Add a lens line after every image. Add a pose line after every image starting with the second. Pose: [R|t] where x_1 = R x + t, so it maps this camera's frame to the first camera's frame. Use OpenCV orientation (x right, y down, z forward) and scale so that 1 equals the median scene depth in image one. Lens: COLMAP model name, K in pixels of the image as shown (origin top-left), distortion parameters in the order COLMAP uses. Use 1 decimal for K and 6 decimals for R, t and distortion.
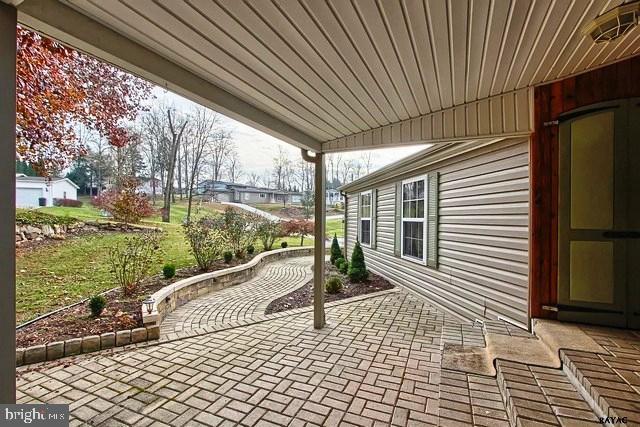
lens RADIAL K [[302.6, 0, 320.0], [0, 302.6, 213.5], [0, 0, 1]] dist [-0.000276, -0.000128]
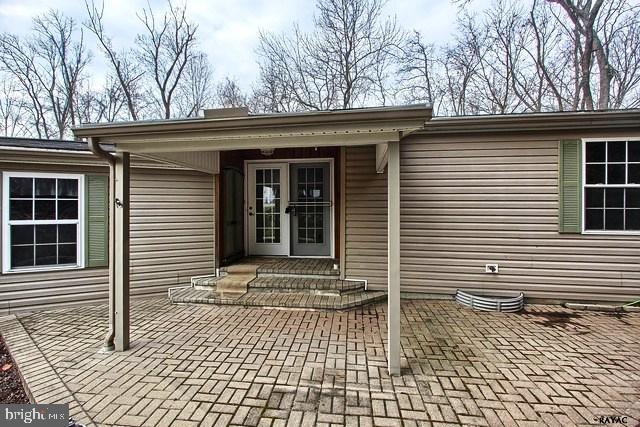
lens RADIAL K [[302.6, 0, 320.0], [0, 302.6, 213.5], [0, 0, 1]] dist [-0.000276, -0.000128]
pose [[-0.319447, -0.015377, 0.947479, -1.293822], [-0.015637, 0.999818, 0.010954, -0.042367], [-0.947475, -0.011316, -0.319629, 0.960446]]
